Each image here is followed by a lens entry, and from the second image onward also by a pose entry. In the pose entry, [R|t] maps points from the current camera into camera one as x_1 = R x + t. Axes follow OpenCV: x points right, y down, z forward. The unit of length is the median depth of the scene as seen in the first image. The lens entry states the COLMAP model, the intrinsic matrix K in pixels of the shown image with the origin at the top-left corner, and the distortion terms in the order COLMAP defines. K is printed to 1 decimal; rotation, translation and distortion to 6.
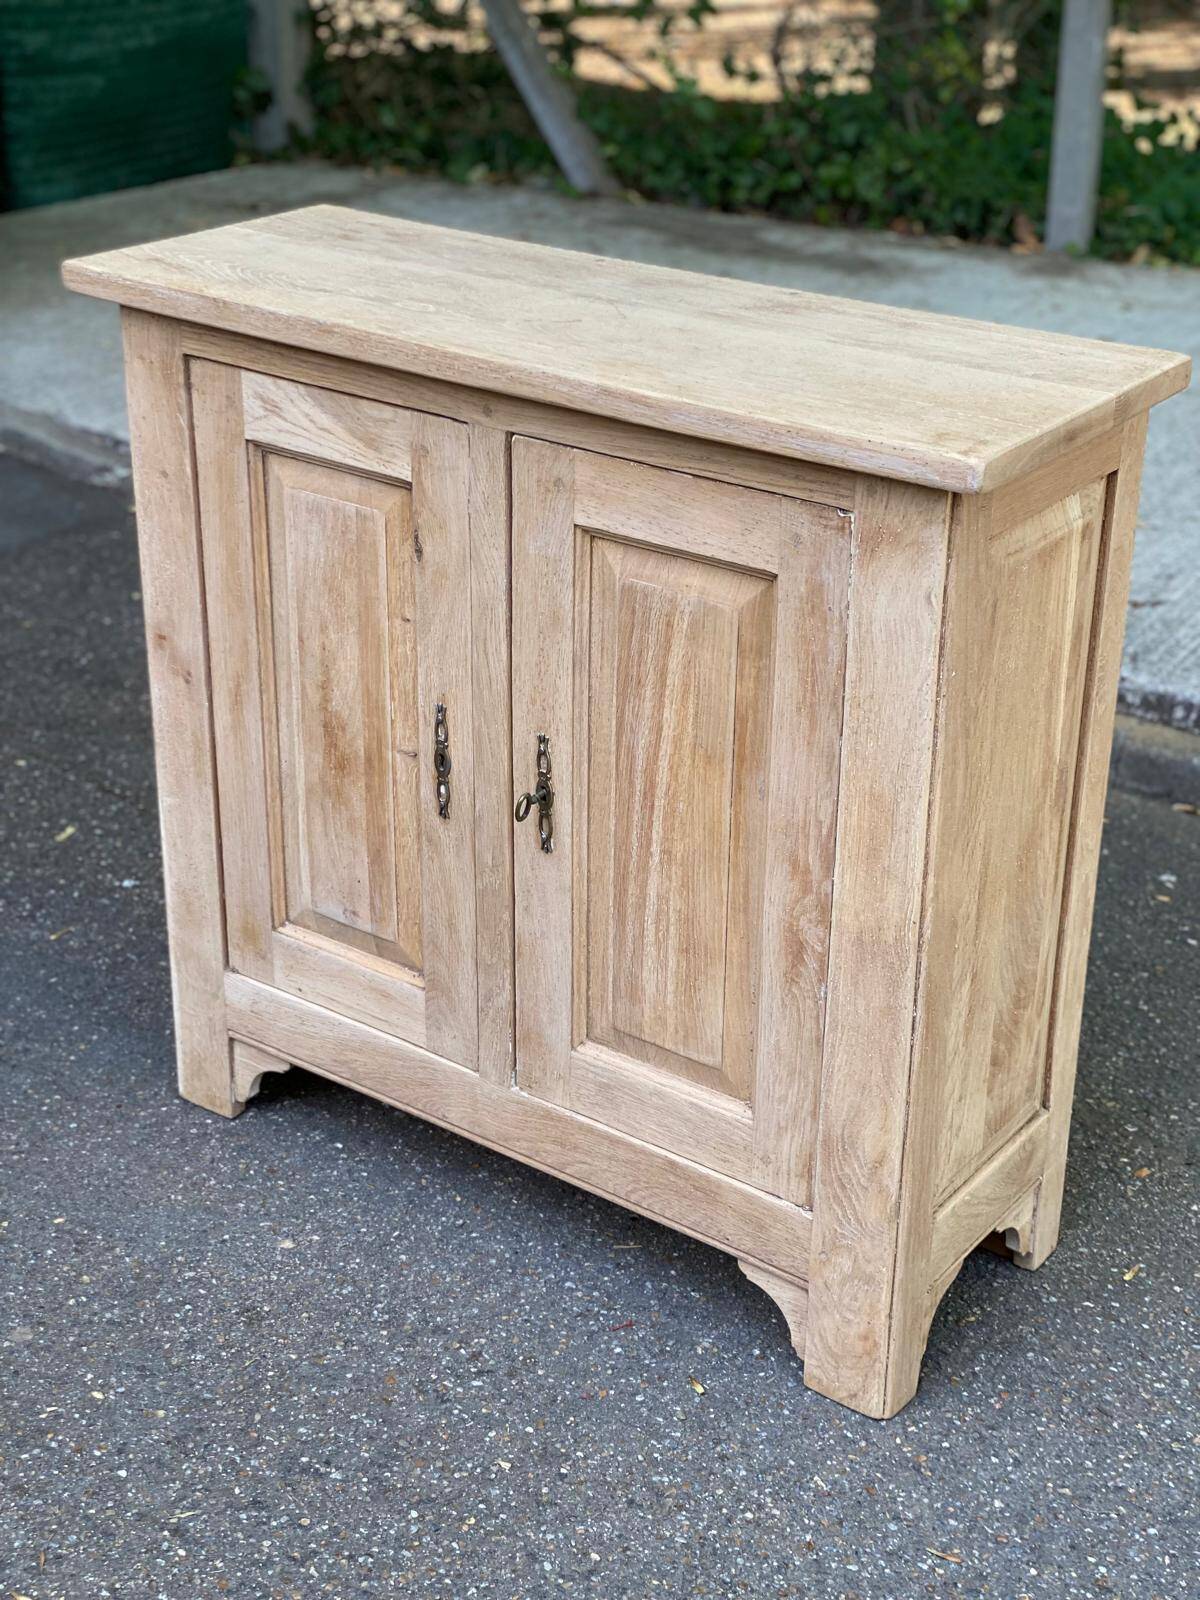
lens RADIAL K [[2403.3, 0, 610.3], [0, 2403.3, 795.5], [0, 0, 1]] dist [0.100777, 0.000000]
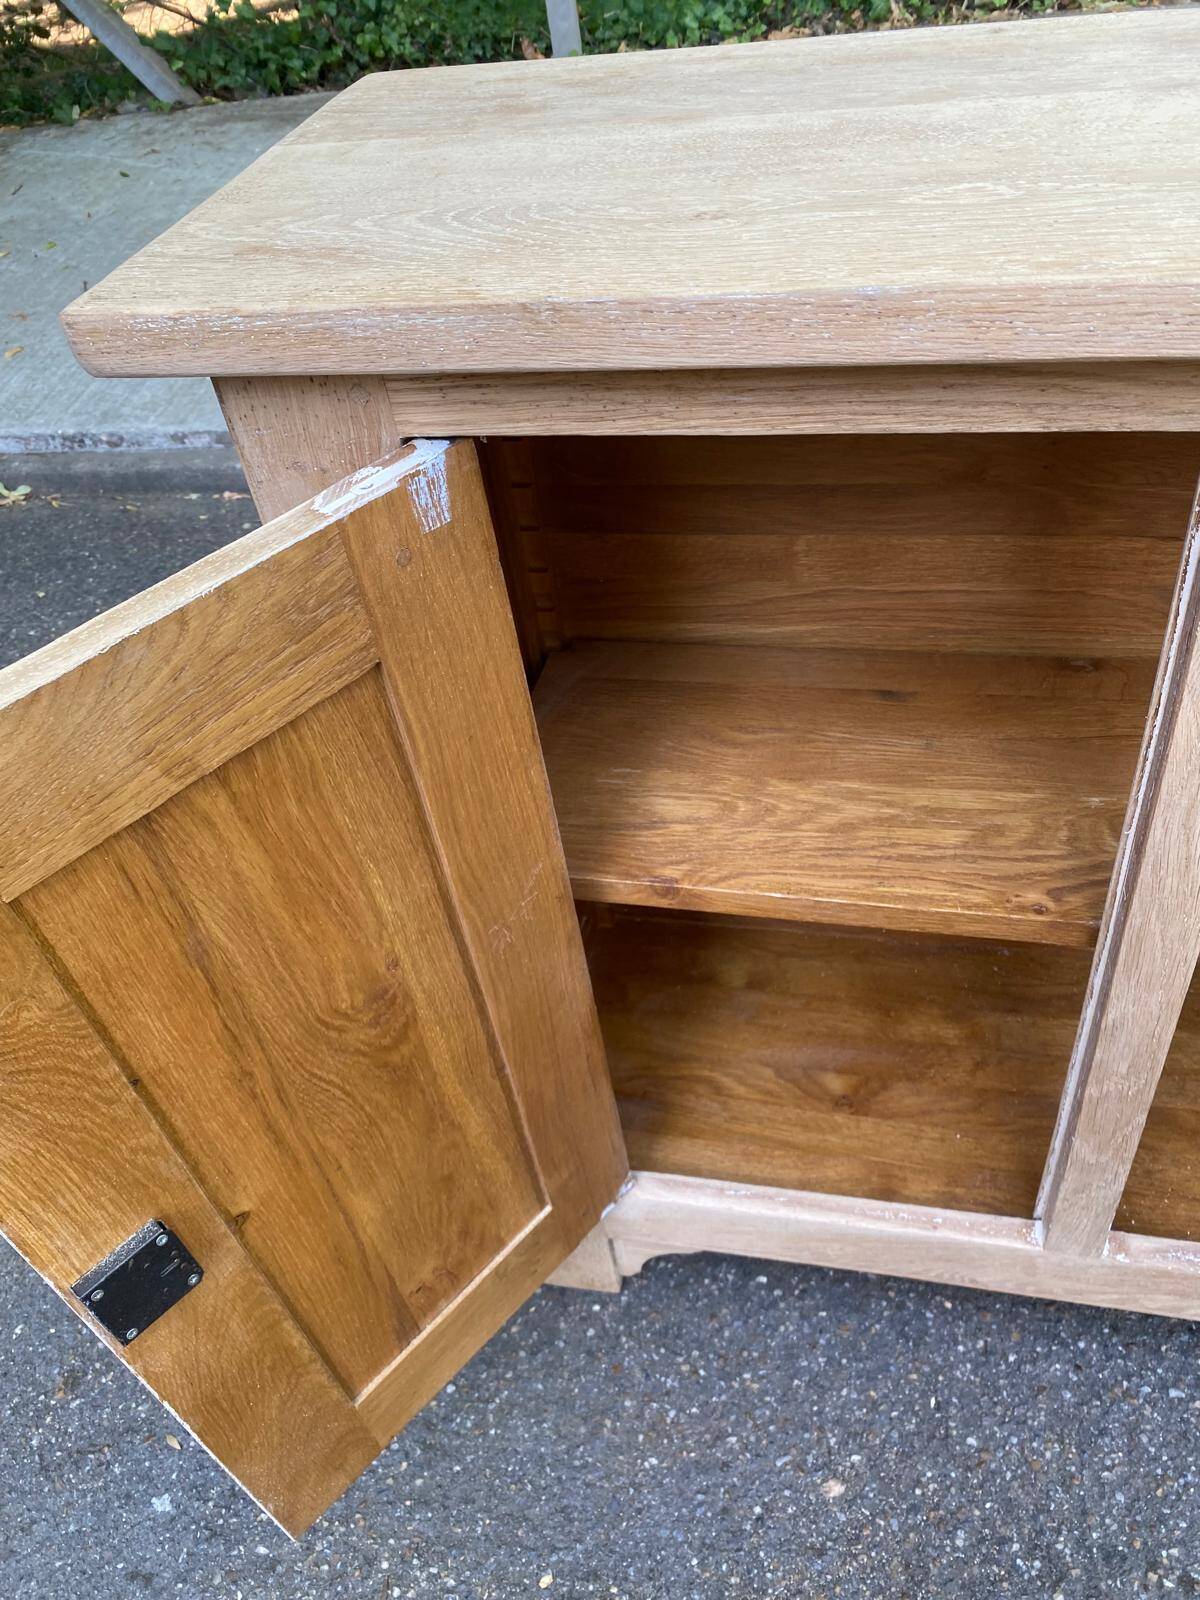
lens RADIAL K [[1231.3, 0, 616.8], [0, 1231.3, 799.3], [0, 0, 1]] dist [0.014472, -0.016177]
pose [[0.903279, -0.369929, 0.217346, -0.218534], [0.292061, 0.901232, 0.320127, -0.184576], [-0.314304, -0.225686, 0.922106, 0.748216]]
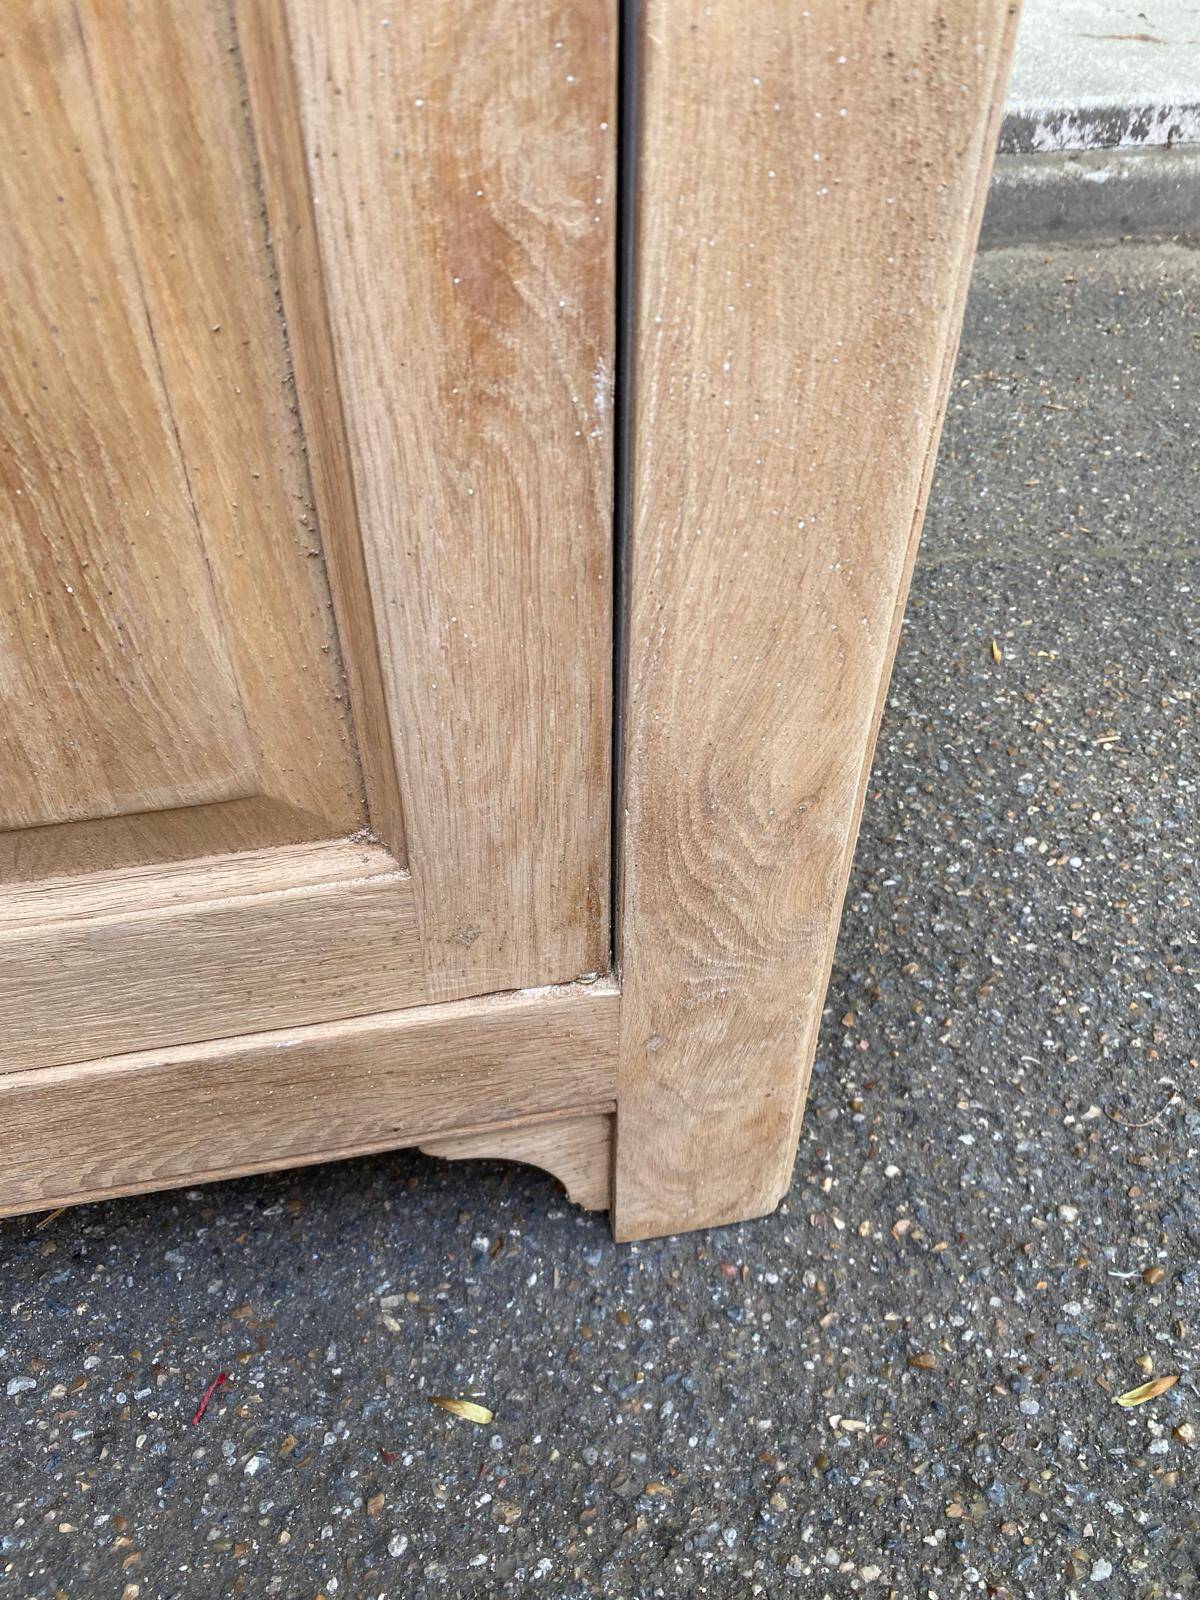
lens RADIAL K [[1231.3, 0, 611.1], [0, 1231.3, 801.7], [0, 0, 1]] dist [0.014472, -0.016177]
pose [[0.662521, -0.504279, 0.553867, -0.017264], [0.320775, 0.859208, 0.398579, 0.059629], [-0.676882, -0.086400, 0.731004, 0.810937]]
